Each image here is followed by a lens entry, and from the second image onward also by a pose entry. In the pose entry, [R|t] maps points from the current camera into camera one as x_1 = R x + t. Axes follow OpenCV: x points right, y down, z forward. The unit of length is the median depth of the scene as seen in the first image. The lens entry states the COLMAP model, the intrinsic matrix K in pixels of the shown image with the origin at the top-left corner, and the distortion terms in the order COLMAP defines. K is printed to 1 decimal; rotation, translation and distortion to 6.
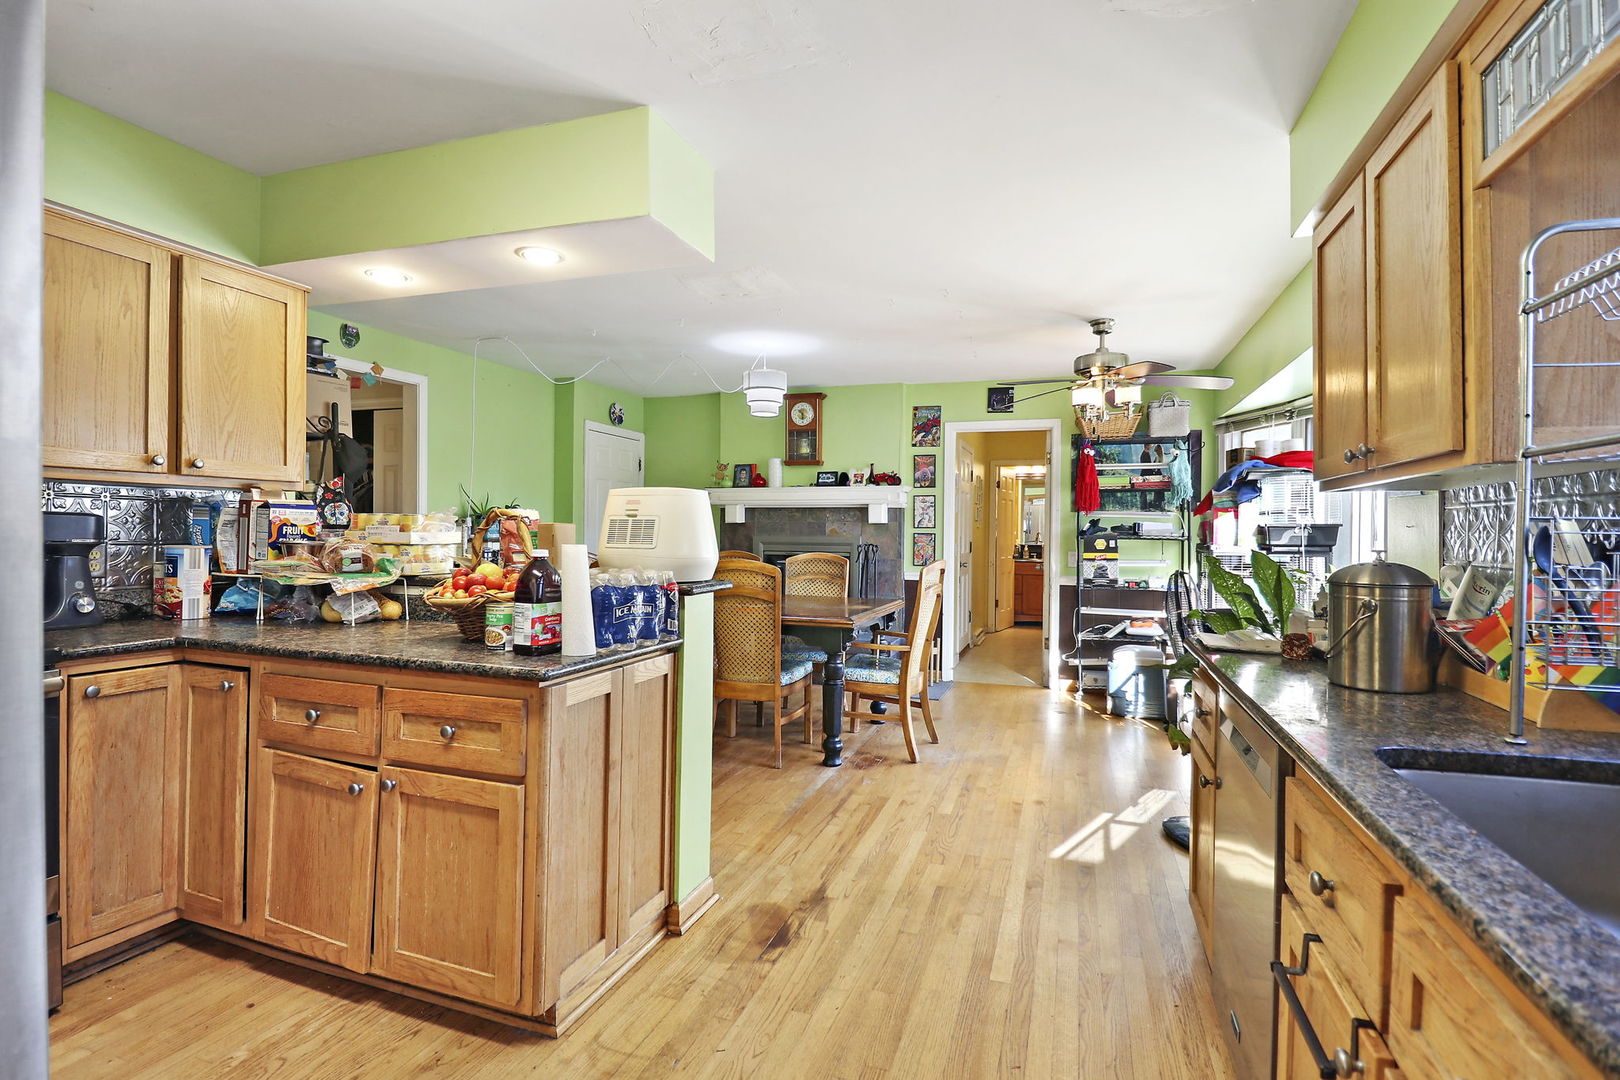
lens RADIAL K [[780.0, 0, 814.8], [0, 780.0, 541.0], [0, 0, 1]] dist [-0.000139, 0.000018]
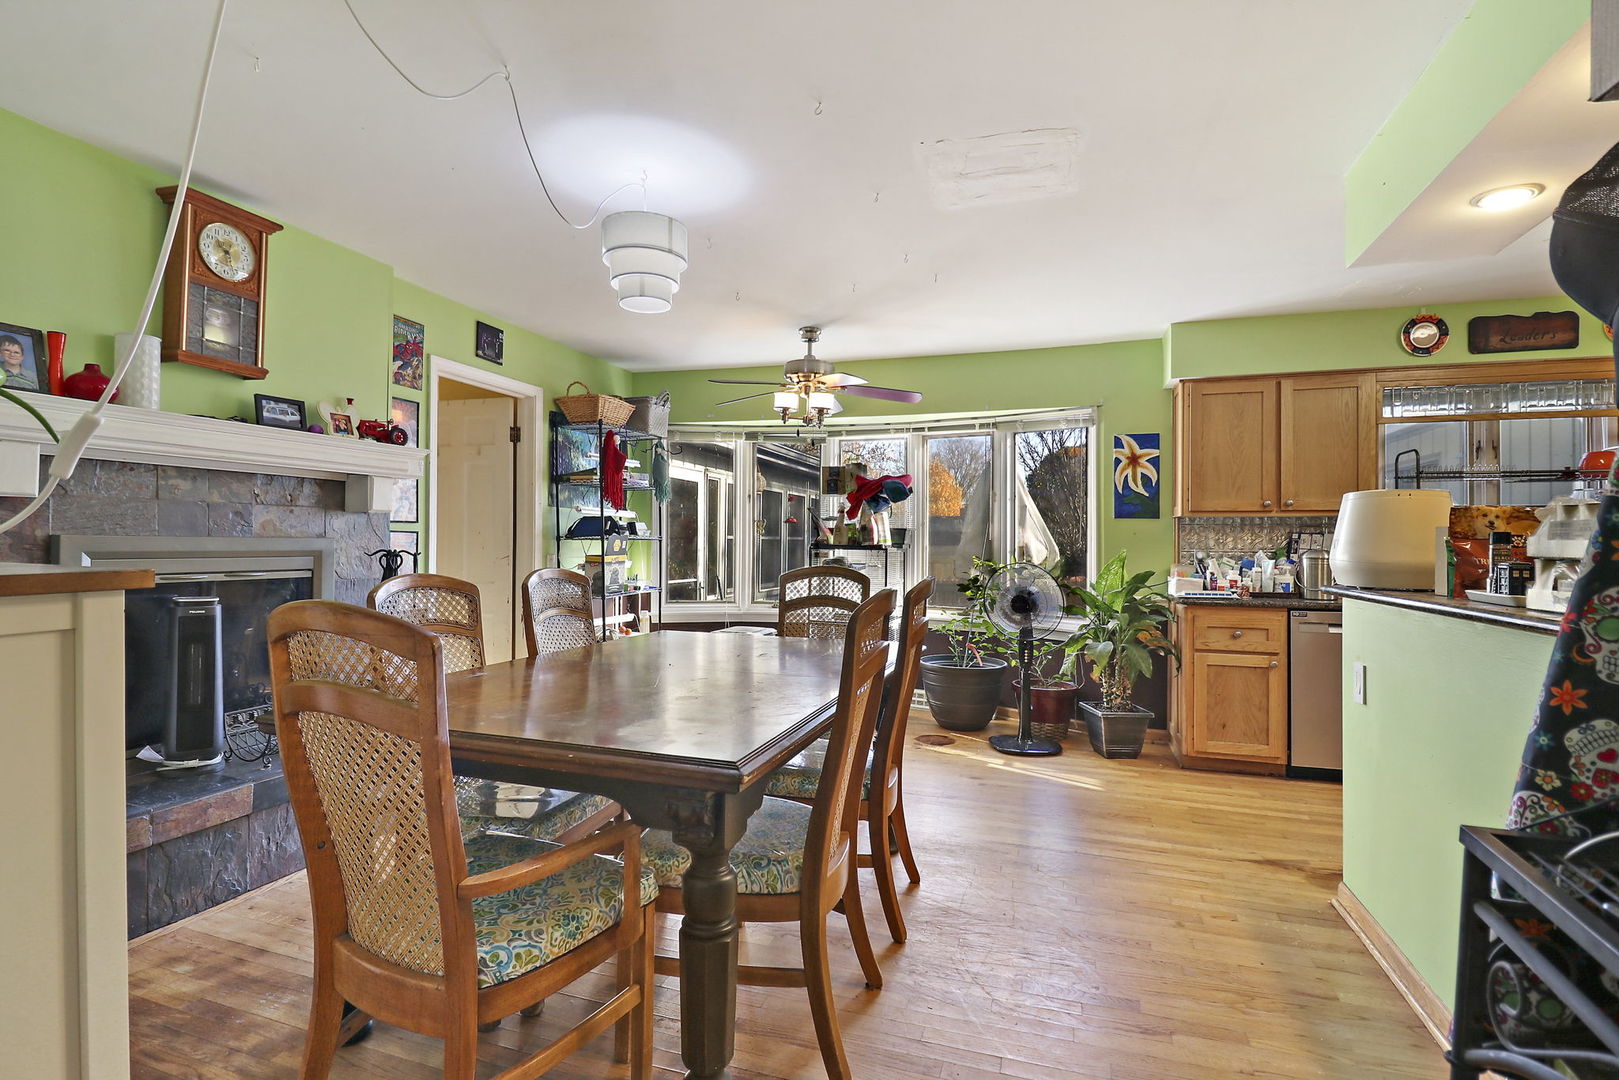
lens RADIAL K [[768.8, 0, 824.7], [0, 768.8, 542.5], [0, 0, 1]] dist [0.004502, -0.017387]
pose [[-0.008756, -0.006423, 0.999941, -1.075112], [0.001384, 0.999978, 0.006435, -0.010056], [-0.999961, 0.001440, -0.008747, 1.629991]]
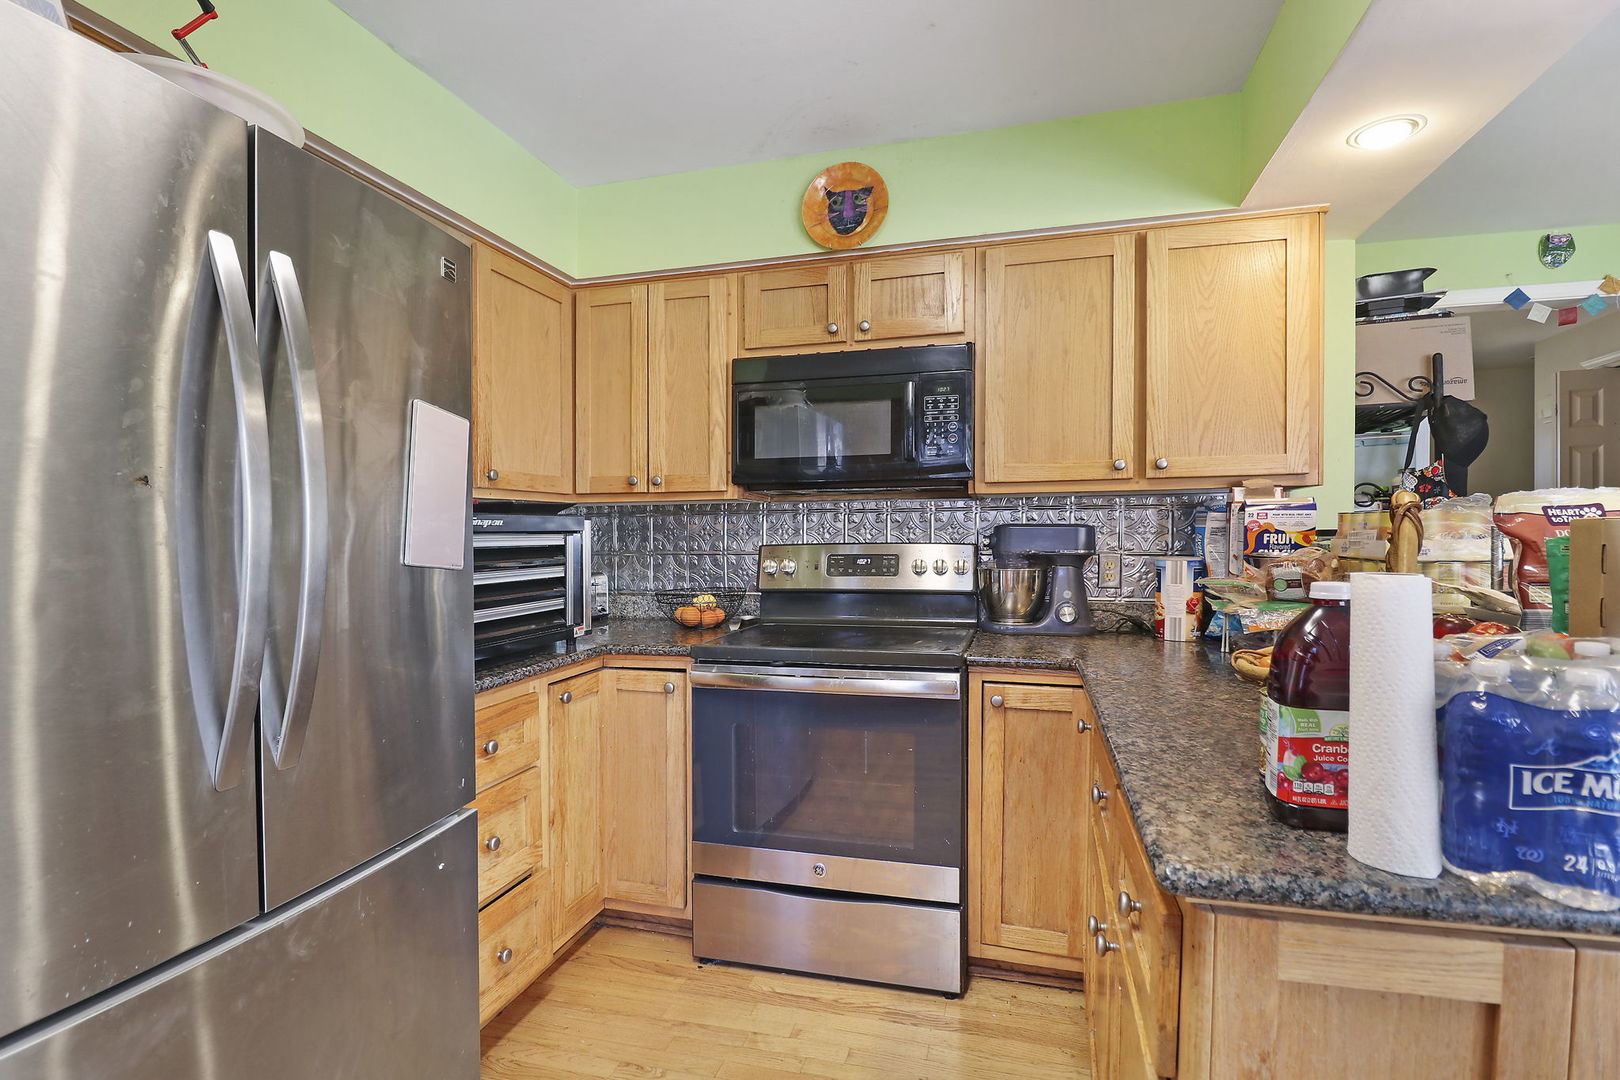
lens RADIAL K [[769.2, 0, 825.2], [0, 769.2, 542.5], [0, 0, 1]] dist [0.004502, -0.017387]
pose [[0.055868, -0.002797, -0.998434, 0.043018], [-0.003355, 0.999990, -0.002989, -0.006563], [0.998433, 0.003517, 0.055858, 0.540136]]
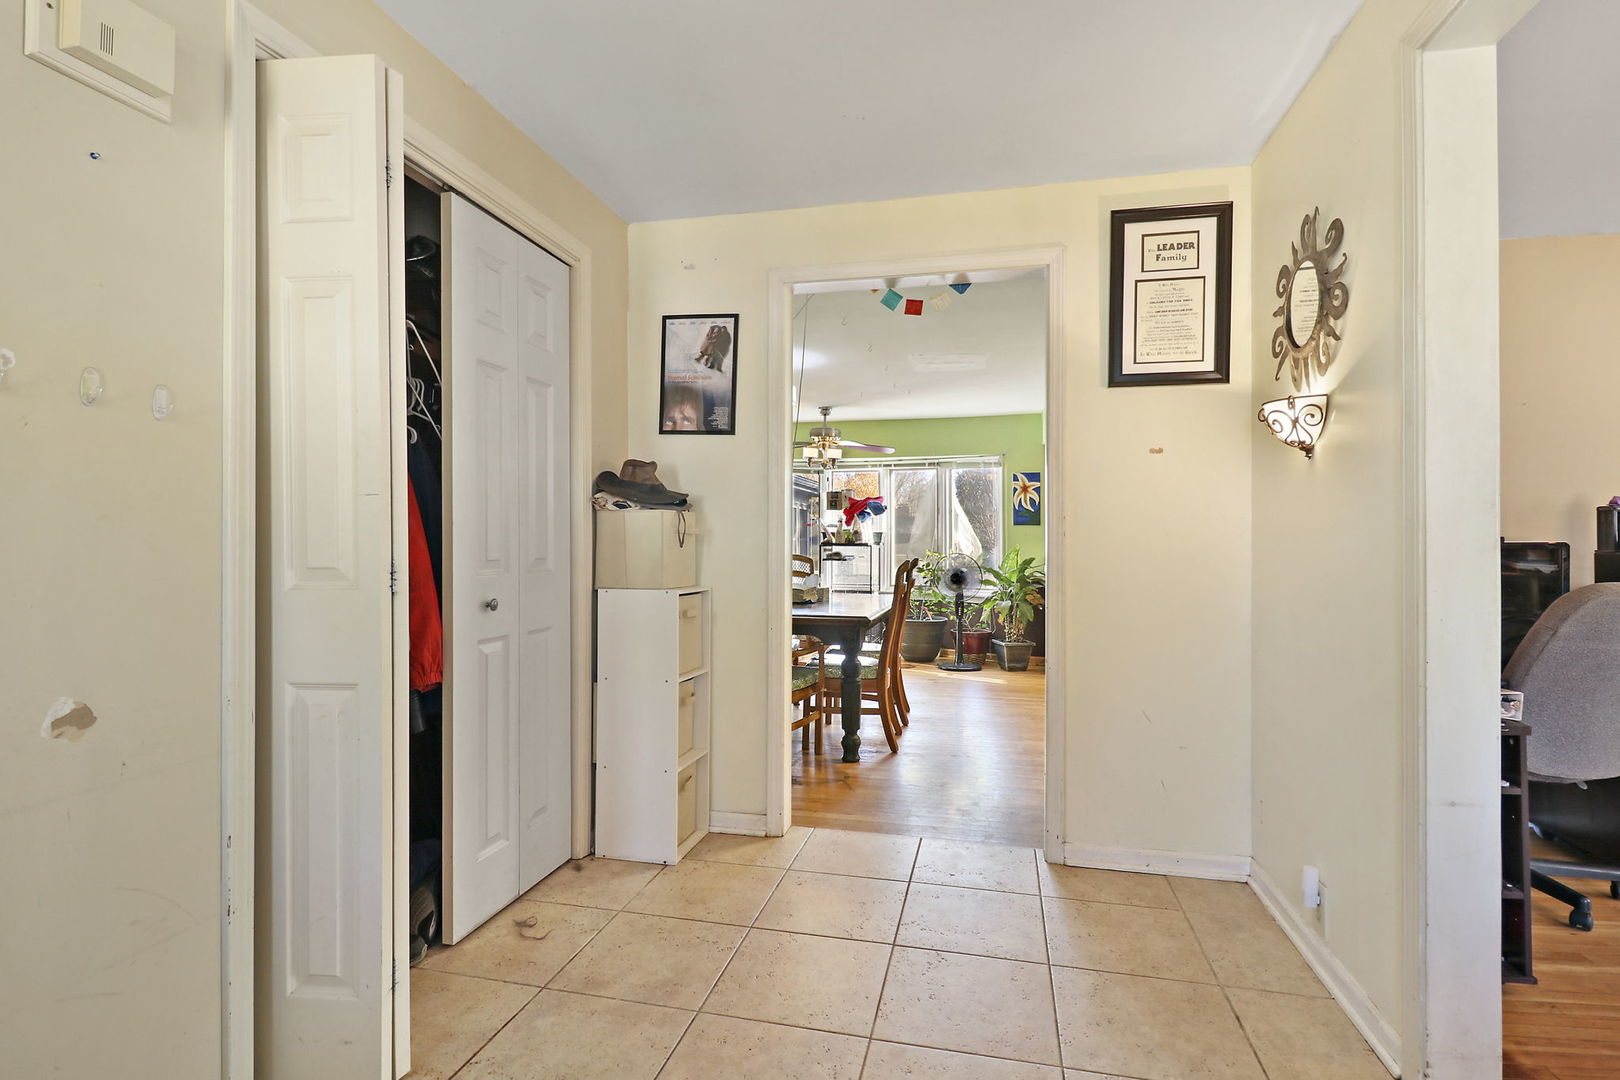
lens RADIAL K [[780.0, 0, 814.8], [0, 780.0, 541.0], [0, 0, 1]] dist [-0.000139, 0.000018]
pose [[-0.089322, -0.009049, 0.995962, -2.085776], [0.007761, 0.999922, 0.009781, -0.029353], [-0.995973, 0.008603, -0.089245, 1.925811]]
